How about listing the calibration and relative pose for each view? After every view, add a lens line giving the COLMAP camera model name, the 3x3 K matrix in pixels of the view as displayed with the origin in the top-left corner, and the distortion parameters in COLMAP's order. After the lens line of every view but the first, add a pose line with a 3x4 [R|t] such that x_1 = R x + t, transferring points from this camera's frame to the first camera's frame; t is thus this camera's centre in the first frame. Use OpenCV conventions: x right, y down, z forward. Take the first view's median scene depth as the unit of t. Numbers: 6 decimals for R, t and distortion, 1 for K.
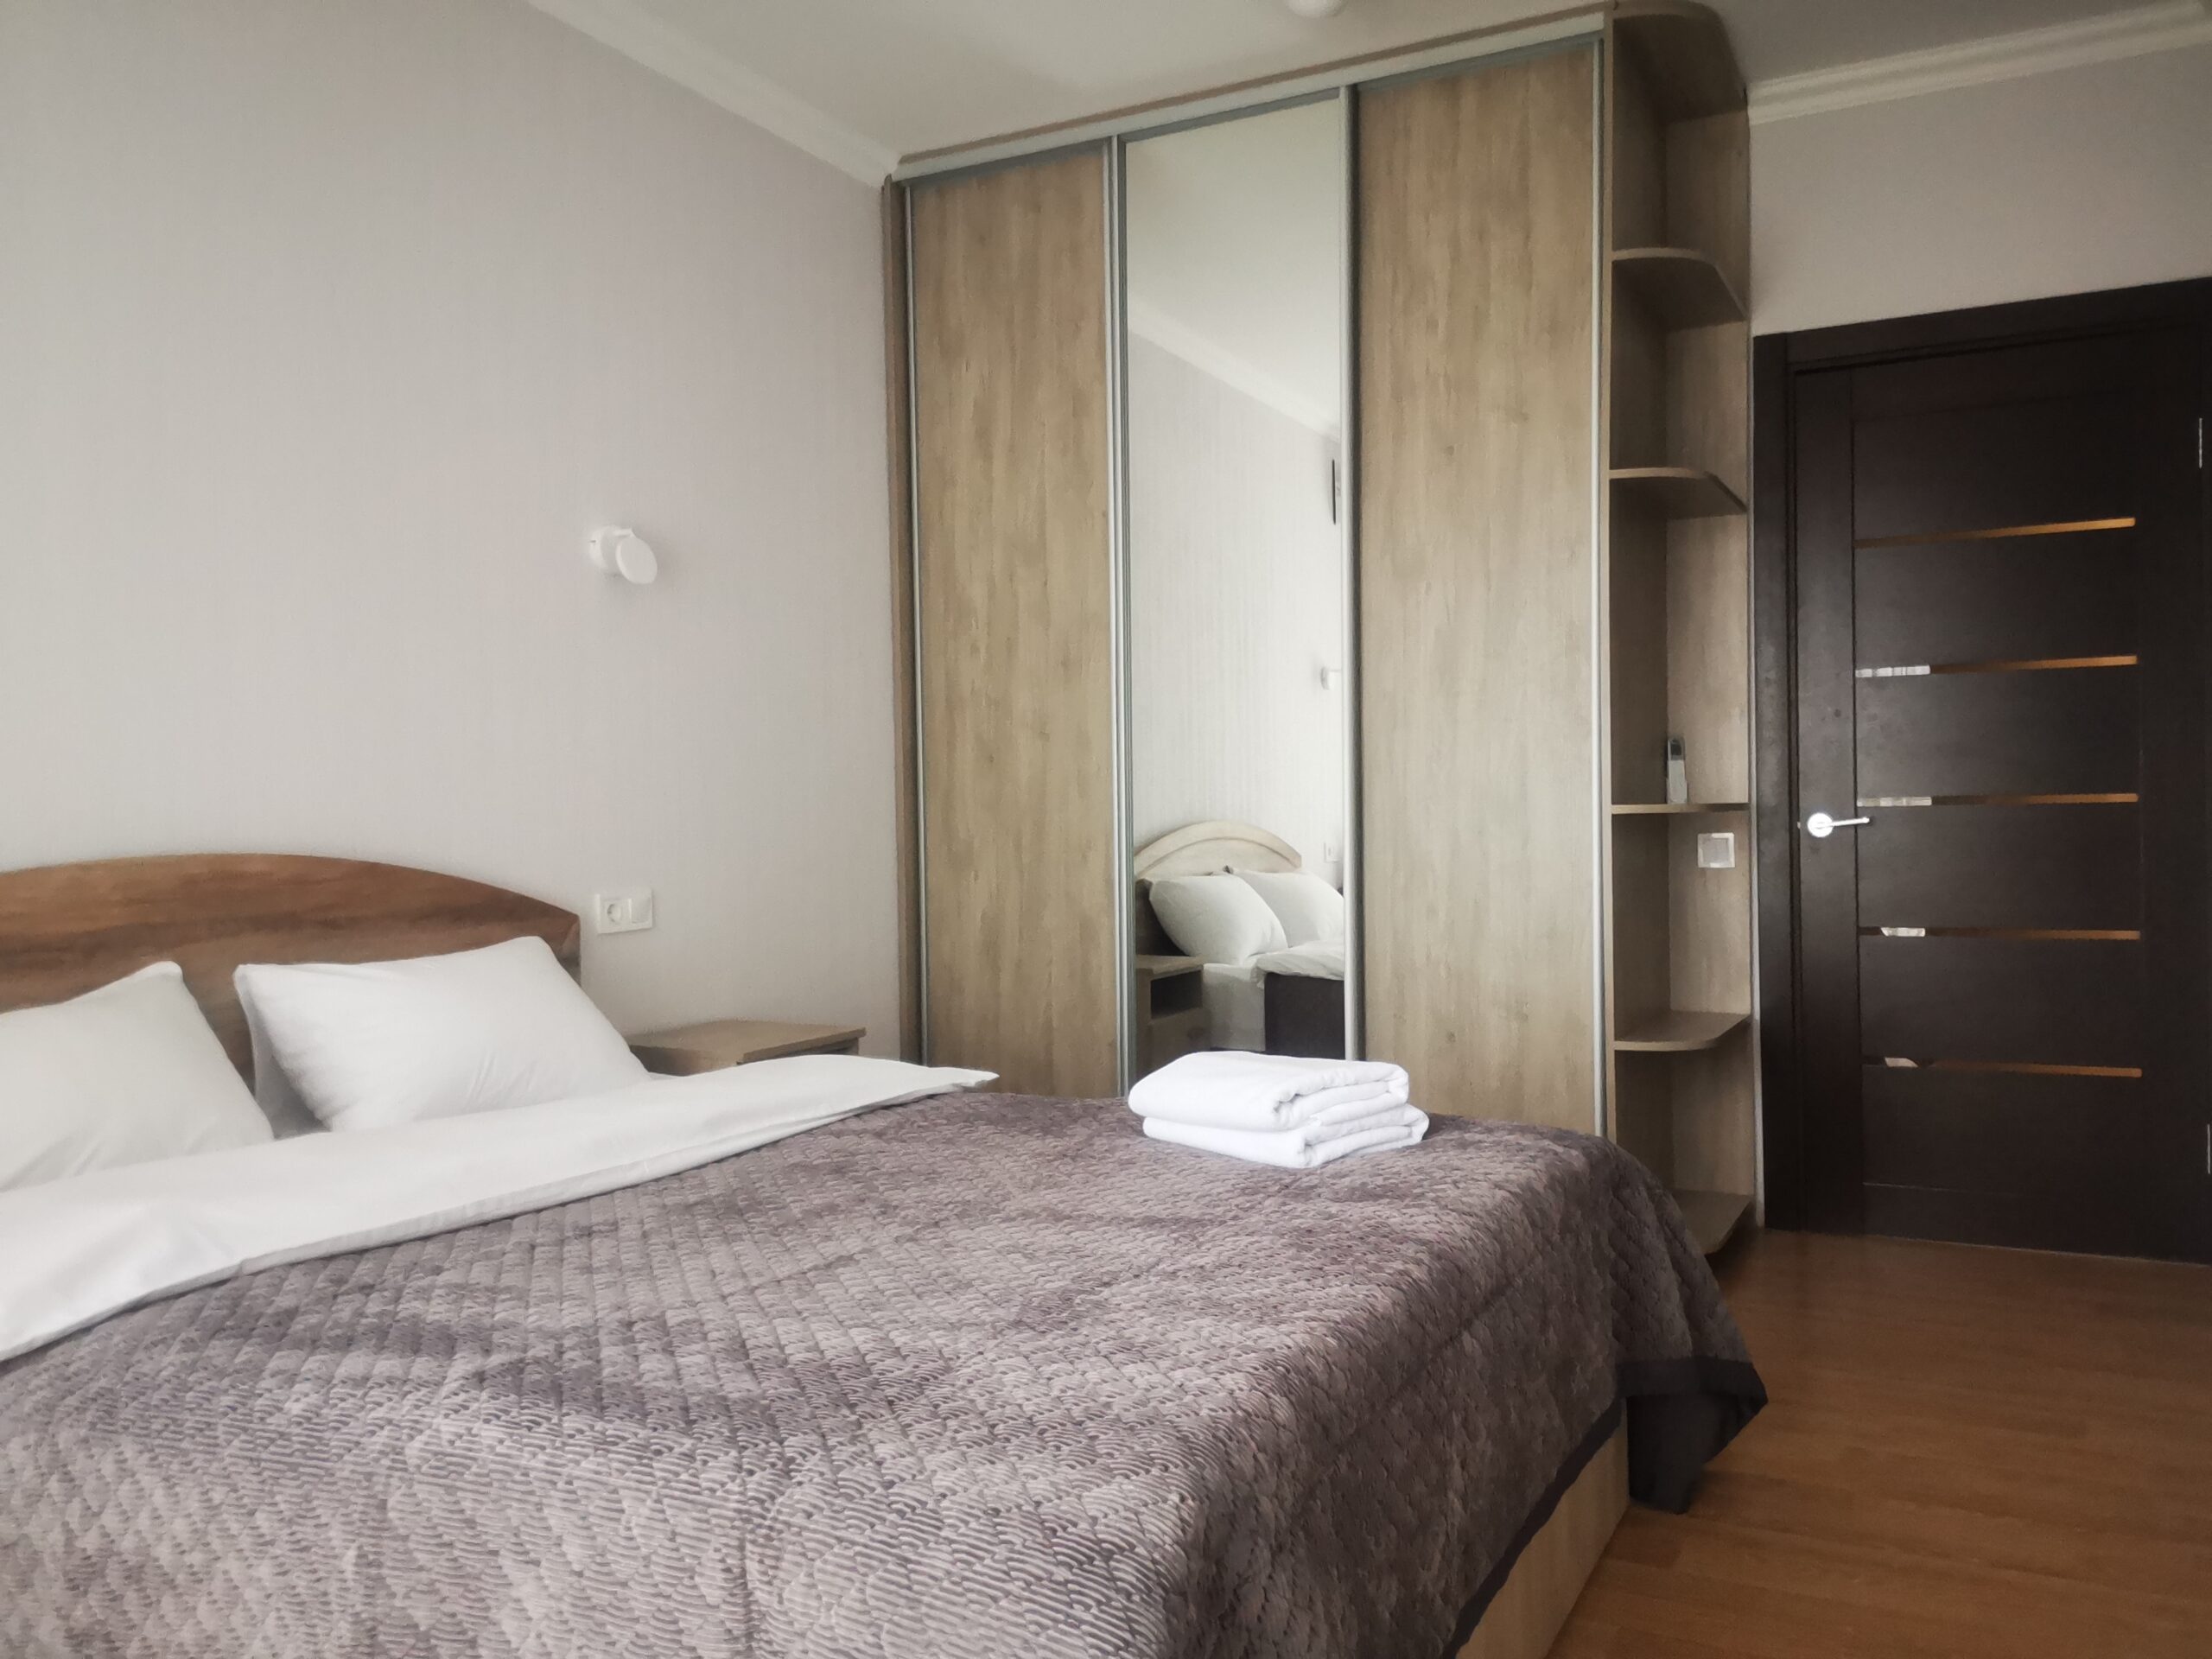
lens RADIAL K [[1713.3, 0, 1129.3], [0, 1713.3, 837.8], [0, 0, 1]] dist [0.079101, -0.104534]
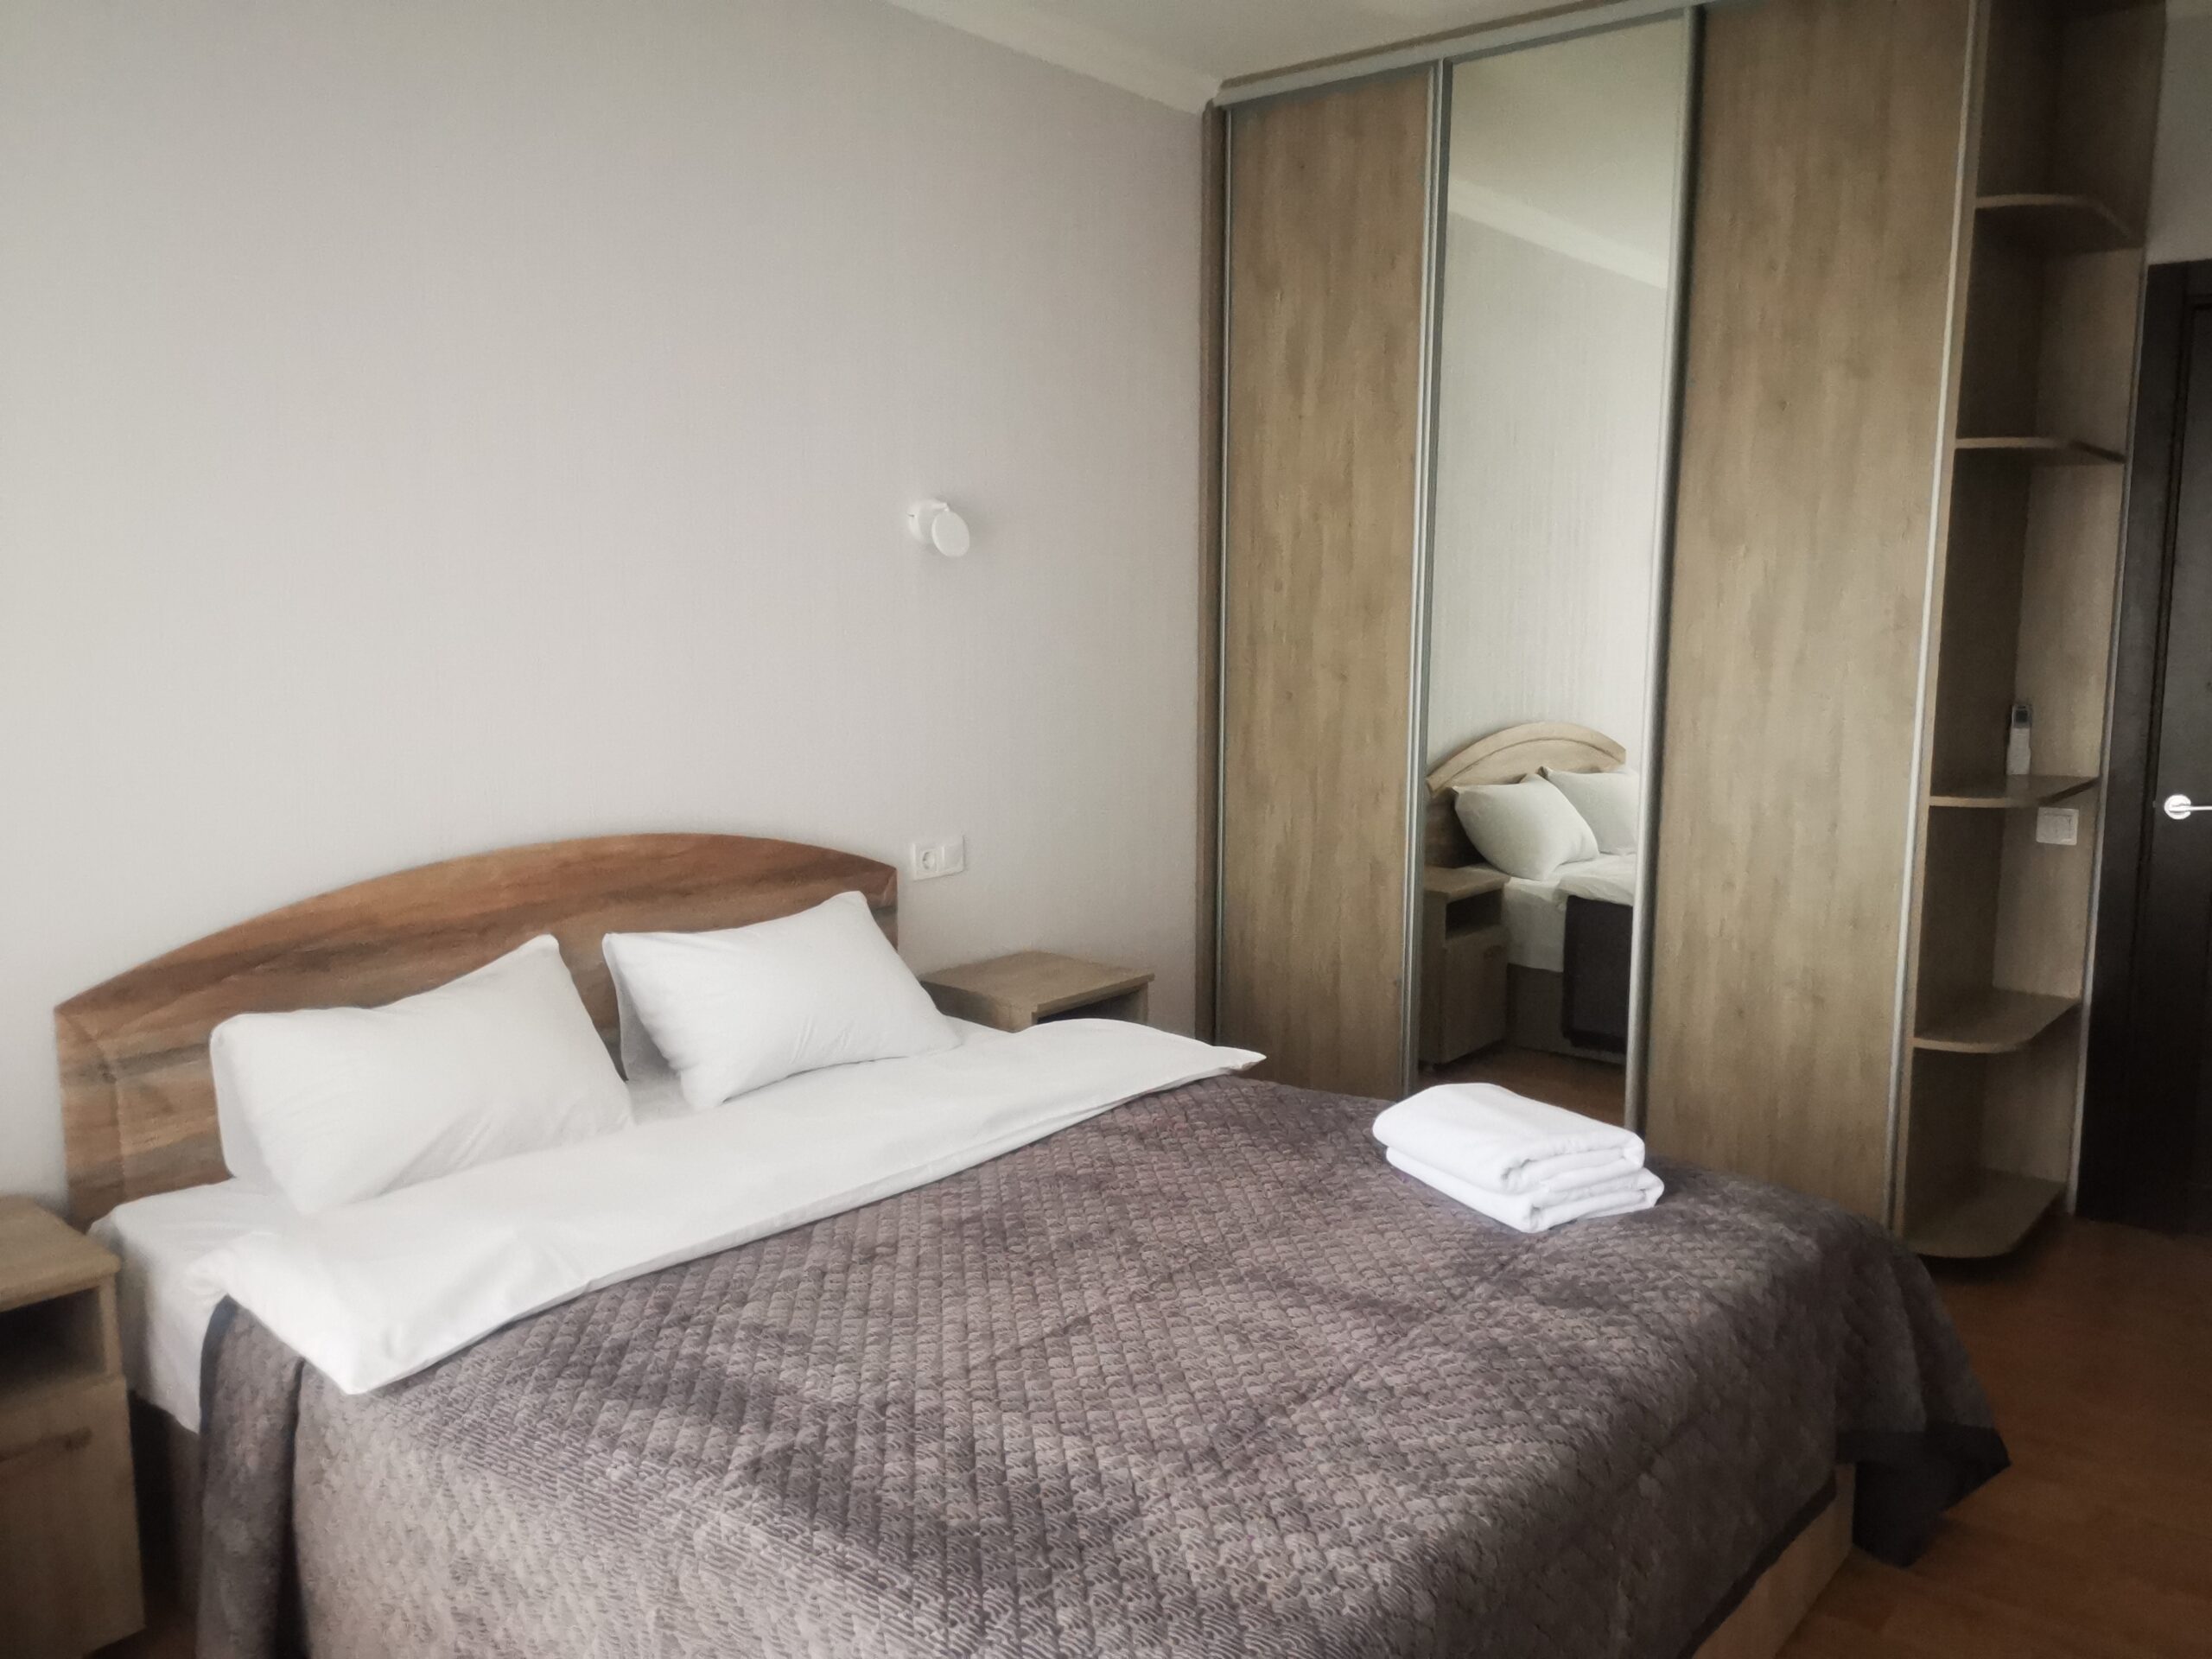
lens RADIAL K [[1713.3, 0, 1129.3], [0, 1713.3, 837.8], [0, 0, 1]] dist [0.079101, -0.104534]
pose [[0.979343, 0.047706, -0.196498, 0.047986], [-0.022984, 0.991736, 0.126223, -0.142457], [0.200895, -0.119100, 0.972346, -0.031444]]
